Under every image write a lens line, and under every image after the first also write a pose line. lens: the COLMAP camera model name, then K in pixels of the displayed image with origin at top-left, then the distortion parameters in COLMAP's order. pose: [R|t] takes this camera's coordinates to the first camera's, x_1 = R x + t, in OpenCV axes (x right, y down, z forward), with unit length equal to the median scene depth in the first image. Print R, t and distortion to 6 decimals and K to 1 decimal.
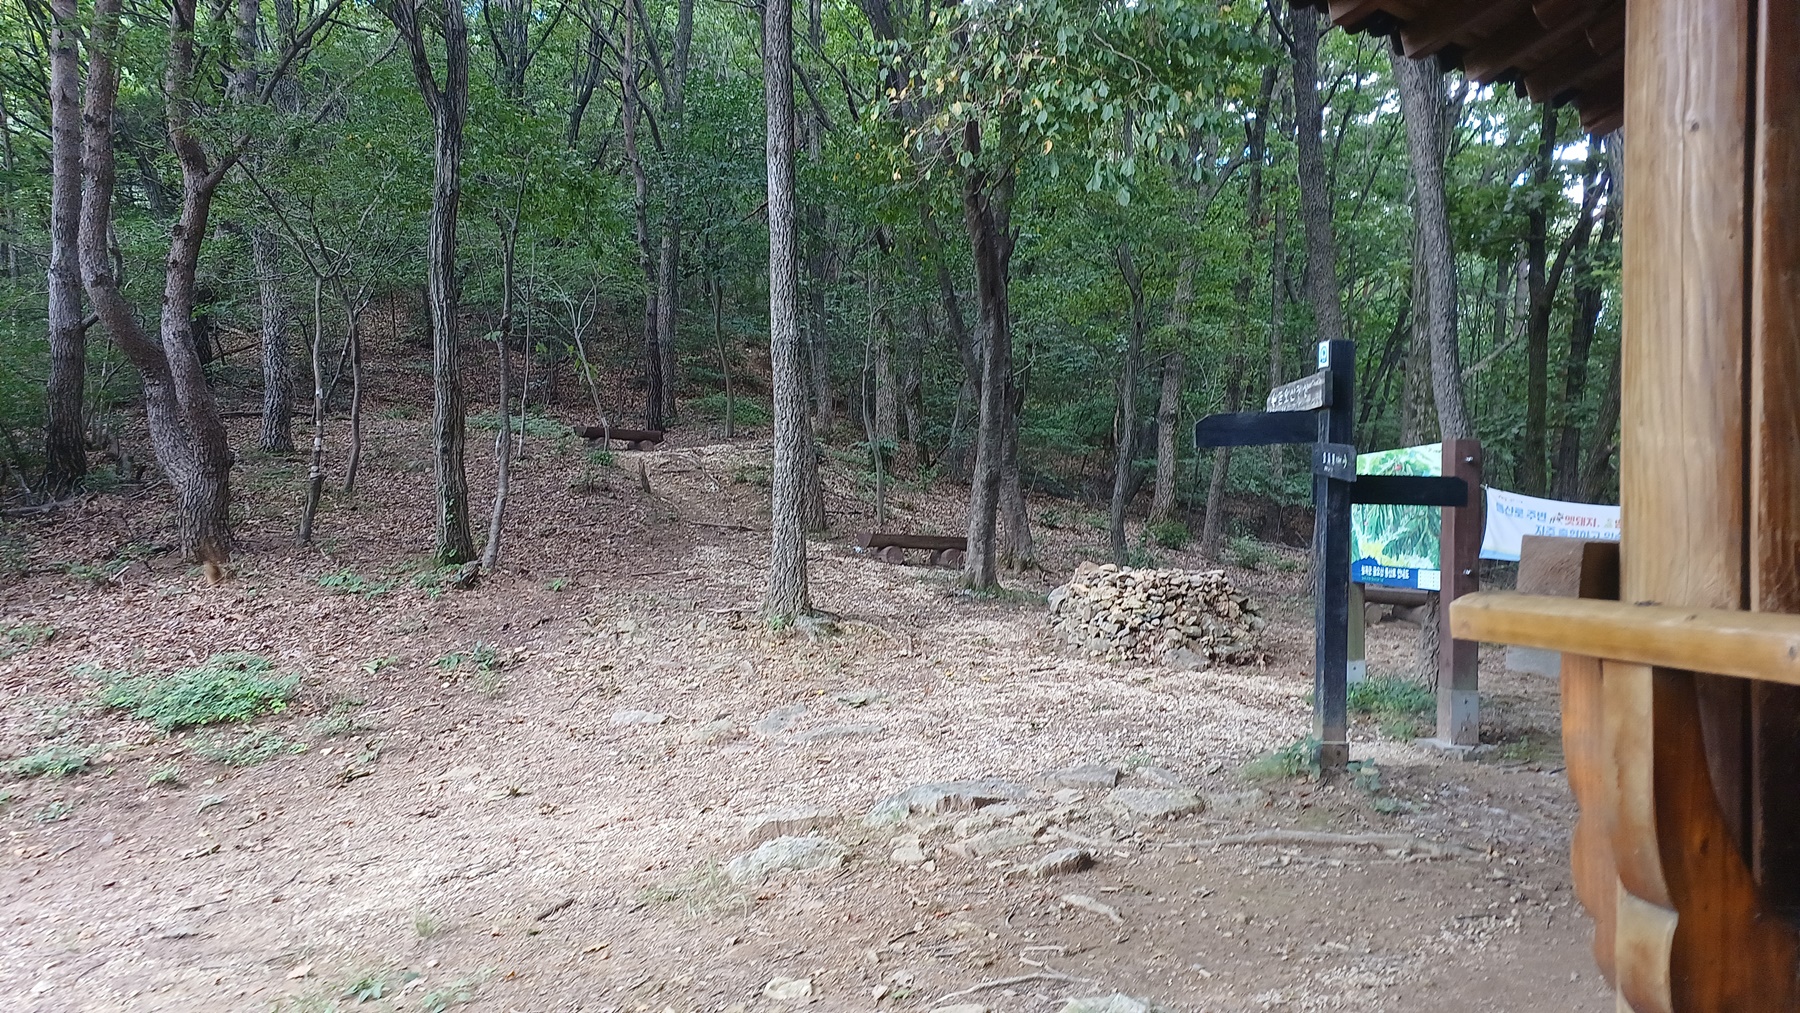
lens RADIAL K [[1184.9, 0, 900.0], [0, 1184.9, 506.5], [0, 0, 1]] dist [-0.033337, -0.003278]
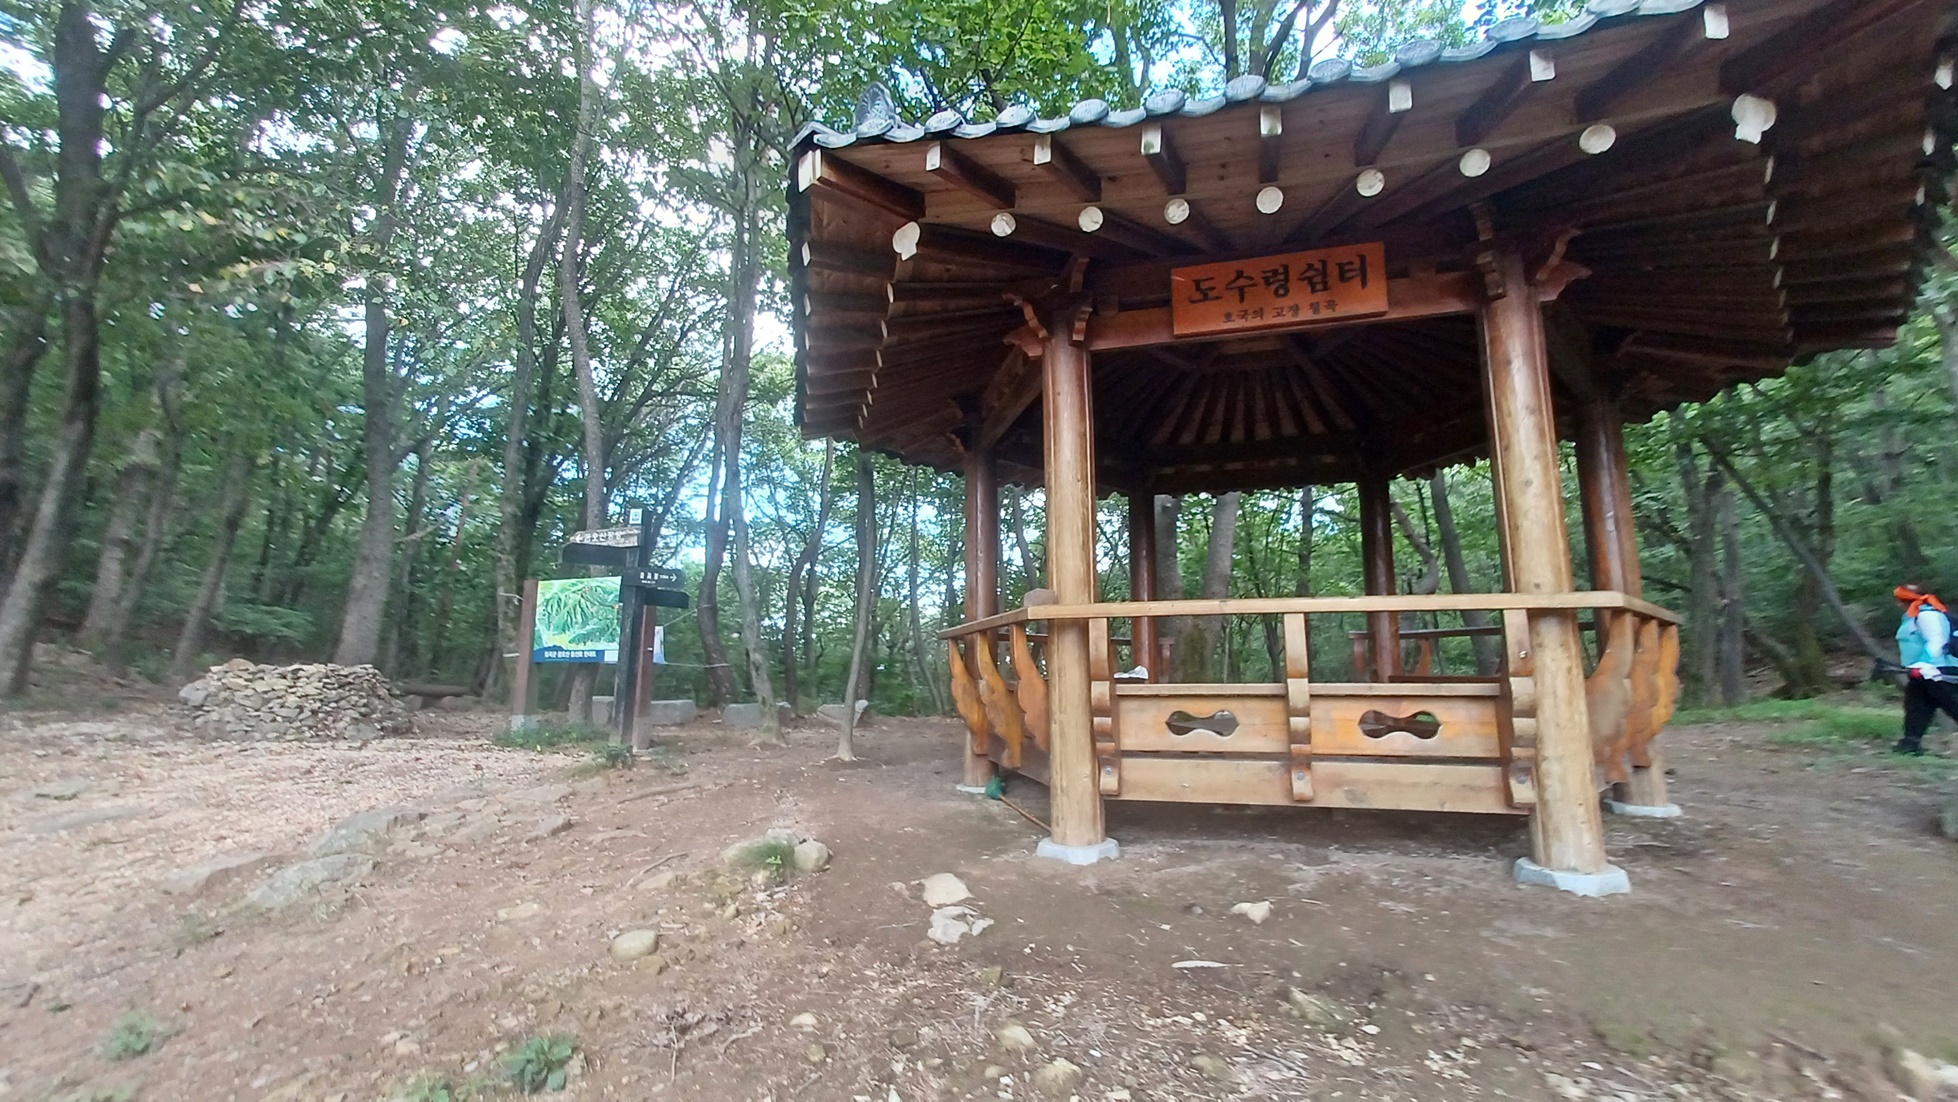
lens RADIAL K [[786.3, 0, 979.0], [0, 786.3, 551.0], [0, 0, 1]] dist [-0.000822, 0.000114]
pose [[0.378391, 0.114861, 0.918492, -0.301028], [-0.003062, 0.992421, -0.122845, 0.036507], [-0.925641, 0.043671, 0.375875, 0.057448]]
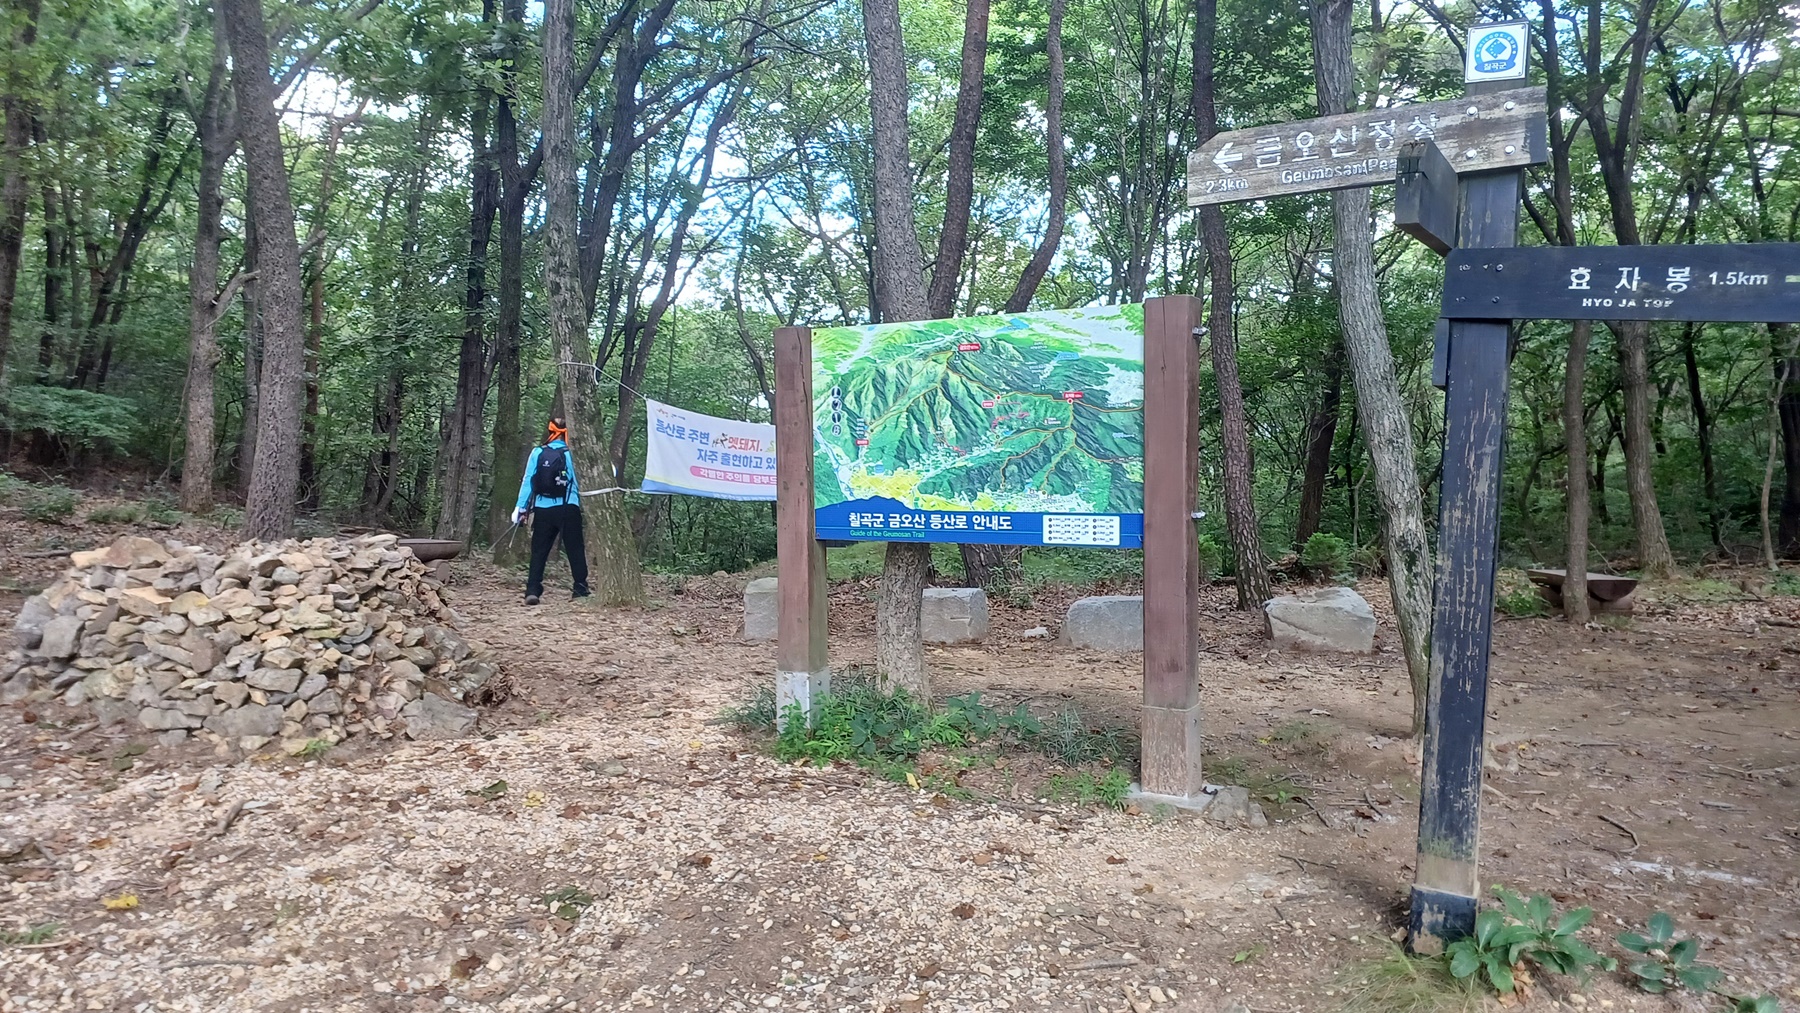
lens RADIAL K [[1184.9, 0, 900.0], [0, 1184.9, 506.5], [0, 0, 1]] dist [-0.033337, -0.003278]
pose [[0.470294, -0.051639, 0.880998, -0.104542], [0.000538, 0.998303, 0.058228, 0.009791], [-0.882509, -0.026910, 0.469524, 0.574747]]
